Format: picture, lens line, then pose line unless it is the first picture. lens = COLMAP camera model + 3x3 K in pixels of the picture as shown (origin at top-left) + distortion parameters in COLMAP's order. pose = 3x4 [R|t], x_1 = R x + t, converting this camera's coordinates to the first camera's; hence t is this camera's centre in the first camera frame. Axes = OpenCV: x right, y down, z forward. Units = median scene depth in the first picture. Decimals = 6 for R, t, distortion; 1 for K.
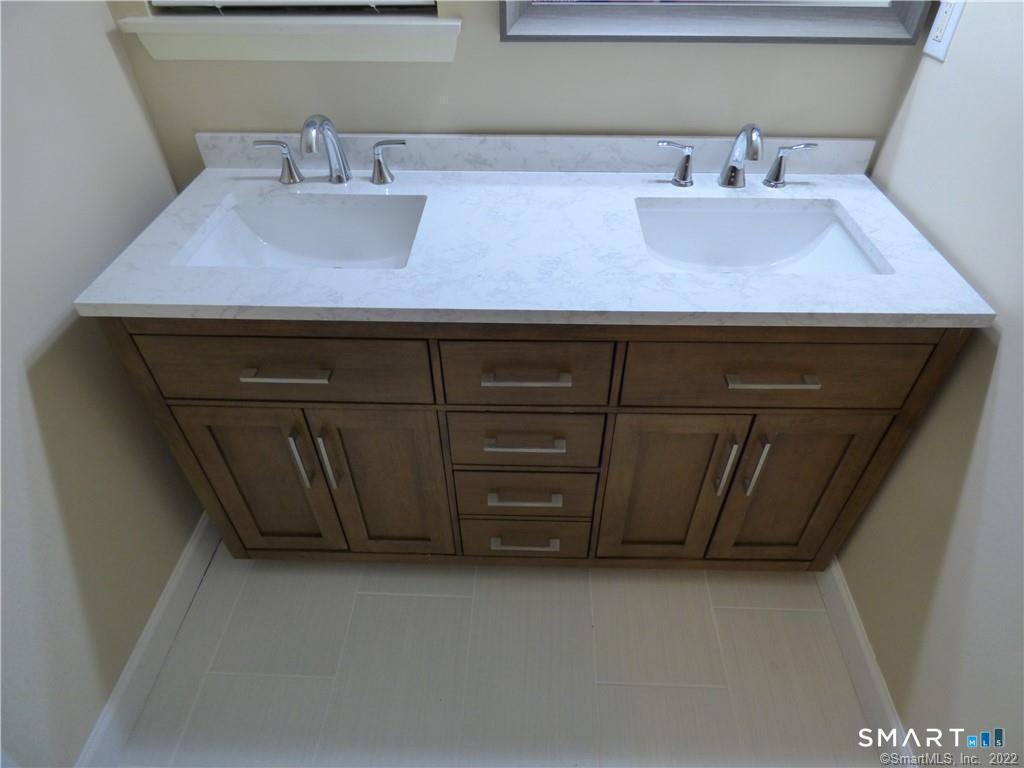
lens RADIAL K [[609.3, 0, 515.0], [0, 609.3, 380.0], [0, 0, 1]] dist [-0.015584, 0.001646]
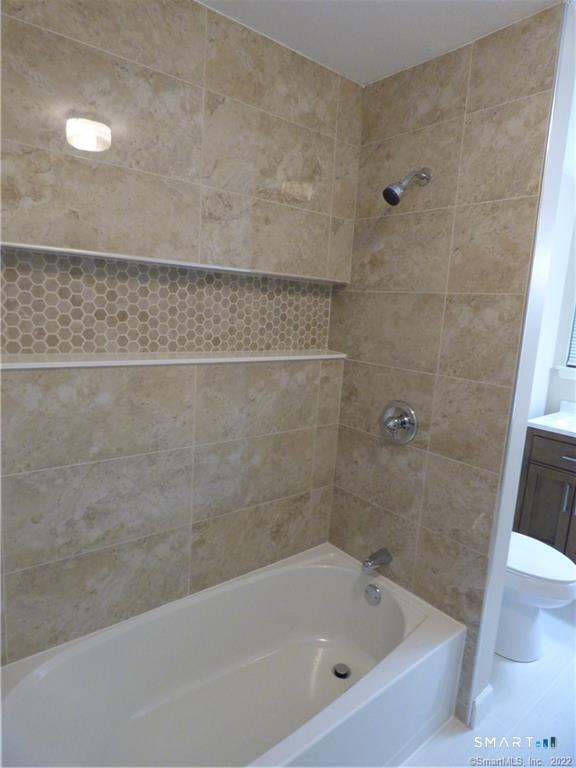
lens RADIAL K [[446.4, 0, 275.4], [0, 446.4, 381.8], [0, 0, 1]] dist [-0.019004, 0.002612]
pose [[0.634855, 0.167411, -0.754276, 0.250251], [-0.557971, 0.774623, -0.297703, 1.137818], [0.534441, 0.609863, 0.585184, -1.295458]]
